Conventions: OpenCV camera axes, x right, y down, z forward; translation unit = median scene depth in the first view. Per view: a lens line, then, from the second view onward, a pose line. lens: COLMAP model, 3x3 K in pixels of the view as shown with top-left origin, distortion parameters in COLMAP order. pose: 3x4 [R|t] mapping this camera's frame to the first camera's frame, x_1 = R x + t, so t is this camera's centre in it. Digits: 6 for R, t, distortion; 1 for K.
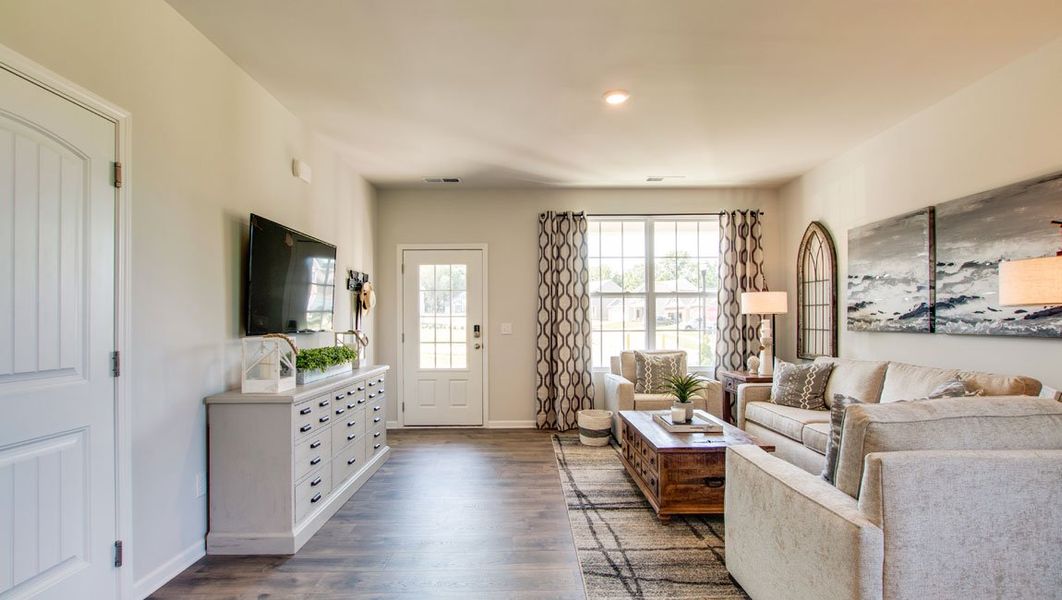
lens RADIAL K [[487.3, 0, 531.2], [0, 487.3, 321.7], [0, 0, 1]] dist [-0.011669, 0.001009]
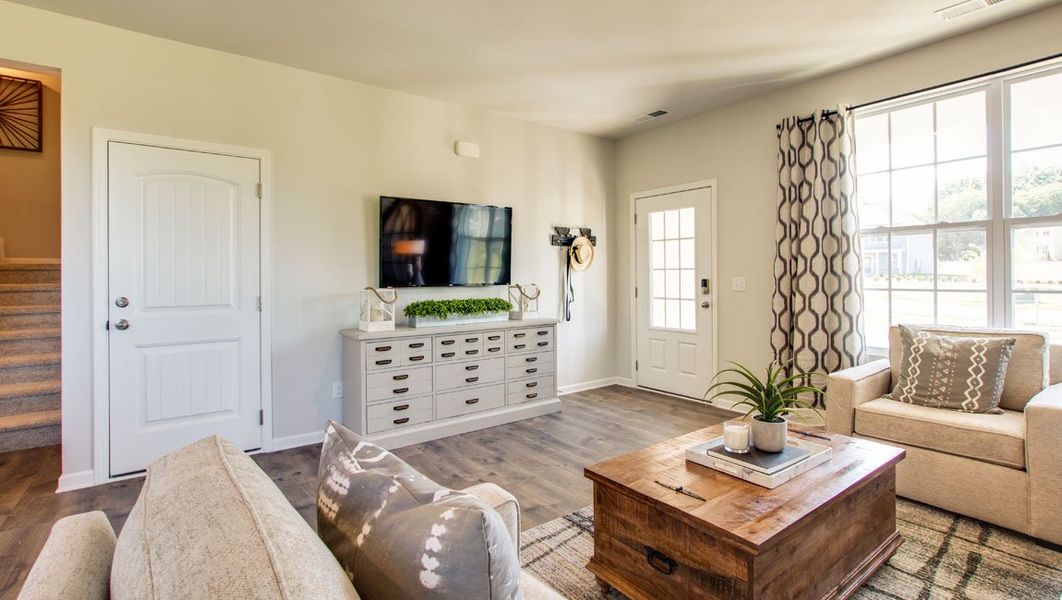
lens RADIAL K [[487.3, 0, 529.1], [0, 487.3, 275.2], [0, 0, 1]] dist [-0.011669, 0.001009]
pose [[0.591553, 0.000345, -0.806266, 0.384377], [0.005259, 0.999977, 0.004287, -0.004617], [0.806249, -0.006776, 0.591537, 0.279054]]
